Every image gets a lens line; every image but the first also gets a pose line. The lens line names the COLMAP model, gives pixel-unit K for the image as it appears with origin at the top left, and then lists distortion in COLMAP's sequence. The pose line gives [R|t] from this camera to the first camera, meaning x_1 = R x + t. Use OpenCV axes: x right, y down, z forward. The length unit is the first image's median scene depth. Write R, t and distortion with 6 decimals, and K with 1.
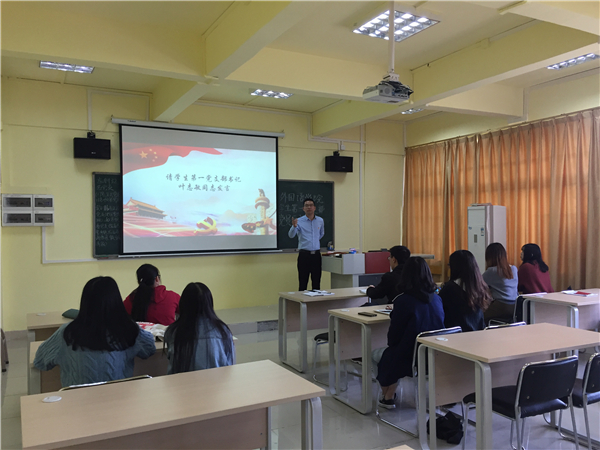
lens RADIAL K [[505.5, 0, 300.8], [0, 505.5, 226.1], [0, 0, 1]] dist [0.021817, -0.019180]
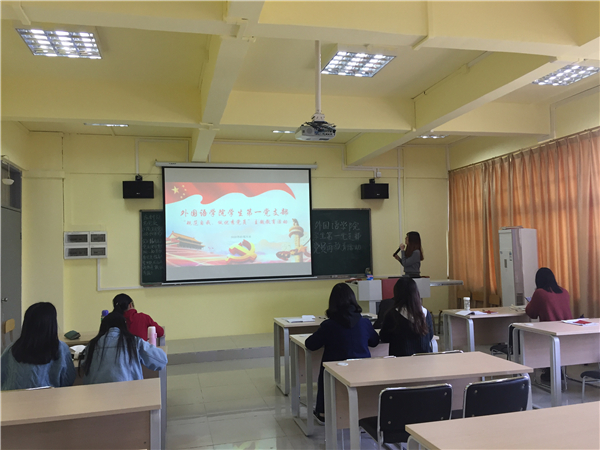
lens RADIAL K [[505.5, 0, 297.4], [0, 505.5, 224.3], [0, 0, 1]] dist [0.021817, -0.019180]
pose [[0.972467, -0.031894, -0.230849, 0.191597], [0.019687, 0.998293, -0.054993, -0.004304], [0.232209, 0.048934, 0.971434, -0.023432]]
